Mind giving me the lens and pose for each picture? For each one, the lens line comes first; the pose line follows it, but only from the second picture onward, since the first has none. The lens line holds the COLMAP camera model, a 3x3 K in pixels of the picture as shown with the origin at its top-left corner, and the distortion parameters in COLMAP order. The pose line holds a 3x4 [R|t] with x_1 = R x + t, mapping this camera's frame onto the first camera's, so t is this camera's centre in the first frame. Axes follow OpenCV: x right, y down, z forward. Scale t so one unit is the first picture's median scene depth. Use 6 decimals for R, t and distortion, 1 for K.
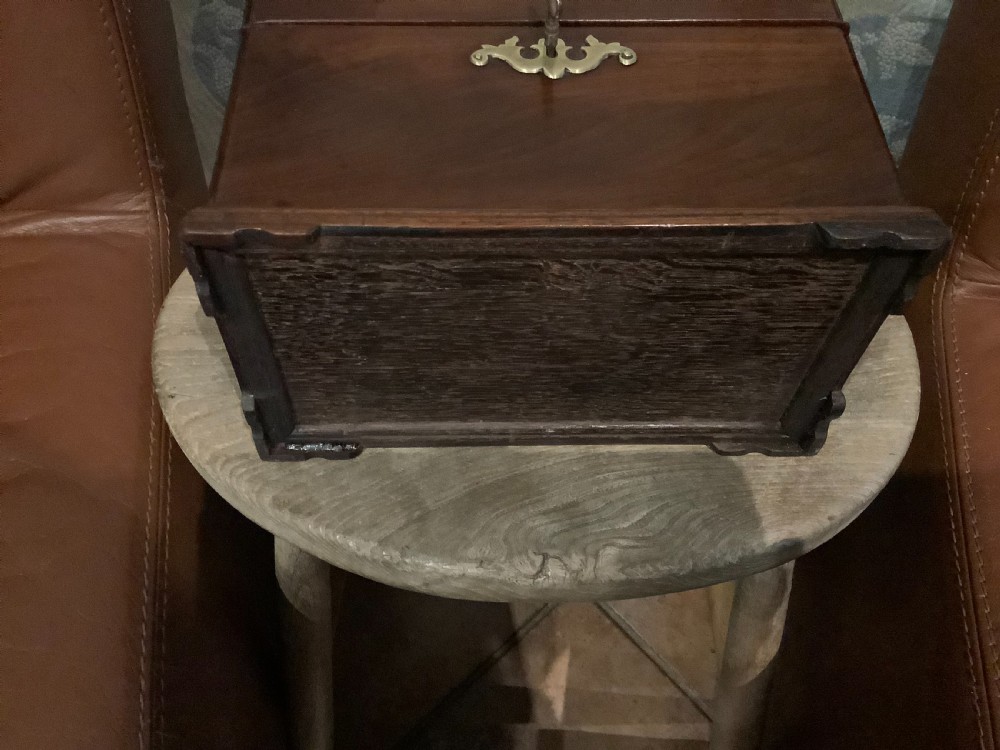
lens RADIAL K [[898.9, 0, 500.0], [0, 898.9, 375.0], [0, 0, 1]] dist [0.095973, -0.207865]
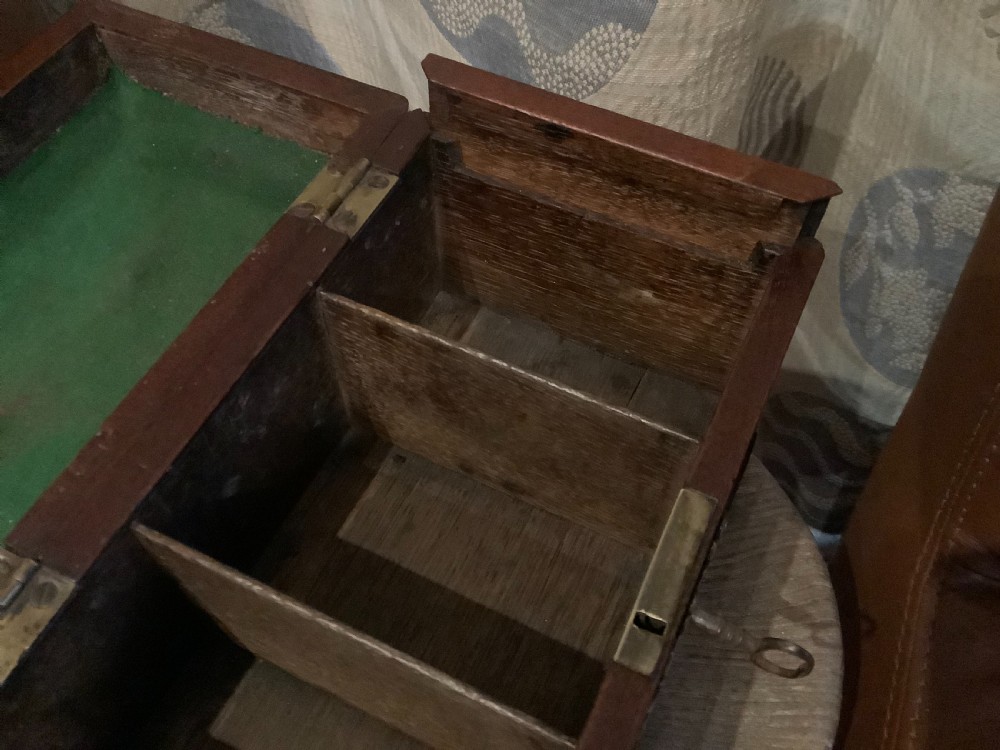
lens RADIAL K [[909.7, 0, 500.7], [0, 909.7, 372.8], [0, 0, 1]] dist [0.068319, -0.182590]
pose [[0.978648, 0.151755, -0.138633, 0.302645], [-0.158149, 0.986749, -0.036271, -0.221418], [0.131291, 0.057421, 0.989679, 0.296311]]
